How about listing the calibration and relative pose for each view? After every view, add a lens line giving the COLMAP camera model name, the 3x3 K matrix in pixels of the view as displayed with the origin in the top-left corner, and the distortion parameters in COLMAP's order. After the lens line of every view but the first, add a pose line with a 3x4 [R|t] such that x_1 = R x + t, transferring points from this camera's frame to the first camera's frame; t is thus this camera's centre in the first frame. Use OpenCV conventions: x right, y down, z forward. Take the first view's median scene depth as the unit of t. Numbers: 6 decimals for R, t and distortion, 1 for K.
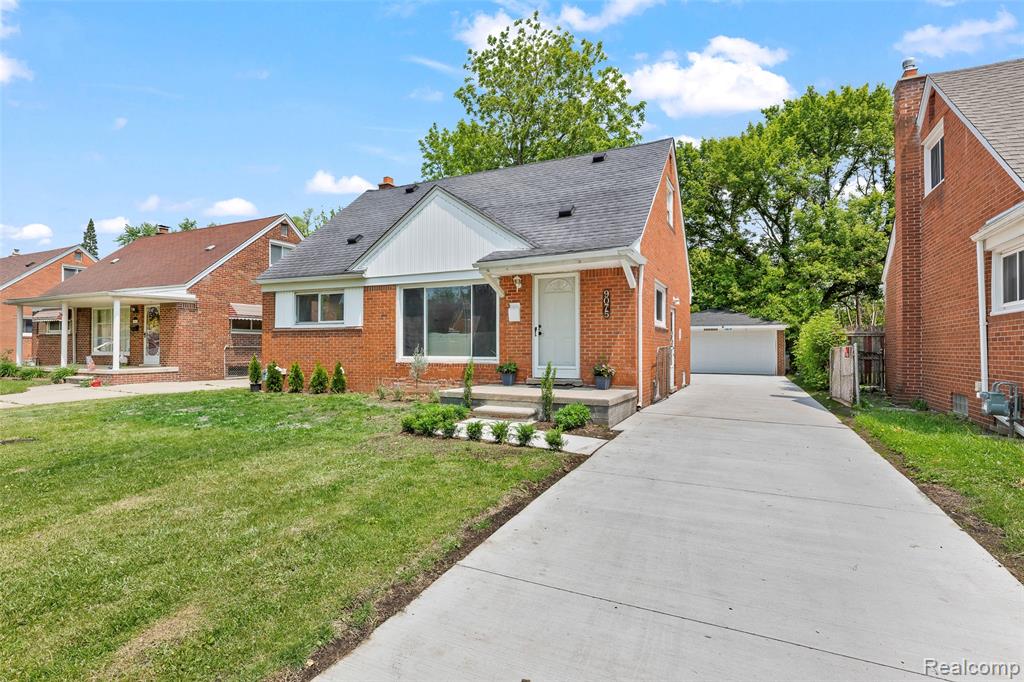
lens RADIAL K [[508.8, 0, 510.1], [0, 508.8, 338.4], [0, 0, 1]] dist [-0.012064, 0.001125]
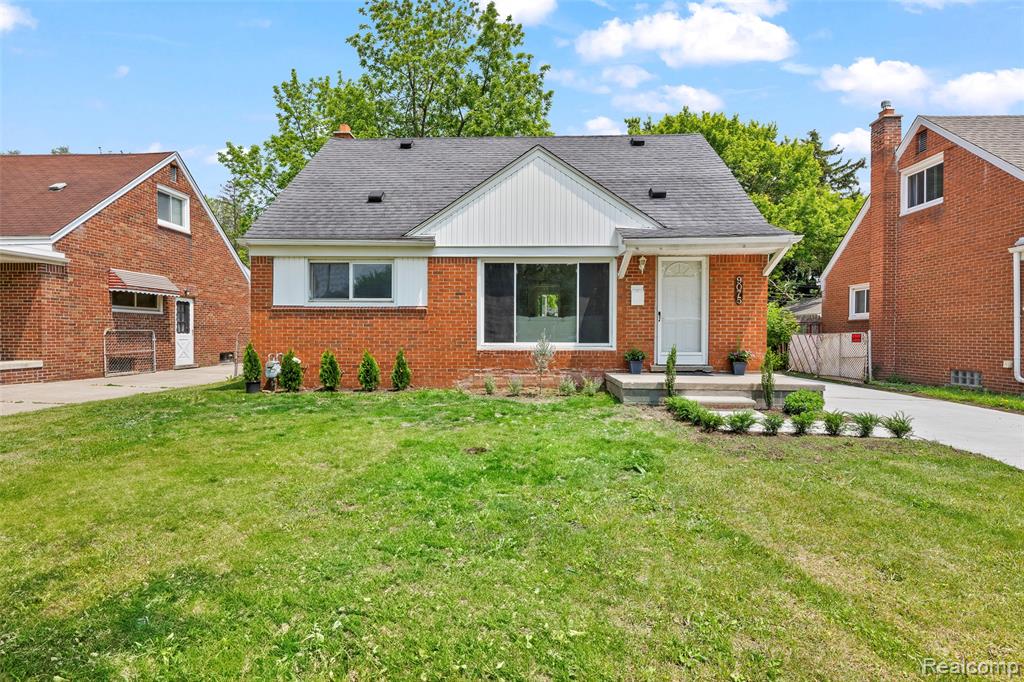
lens RADIAL K [[508.8, 0, 511.6], [0, 508.8, 339.9], [0, 0, 1]] dist [-0.012064, 0.001125]
pose [[0.915824, -0.001791, 0.401576, -0.508004], [-0.010462, 0.999544, 0.028319, 0.005973], [-0.401444, -0.030137, 0.915388, 0.206254]]
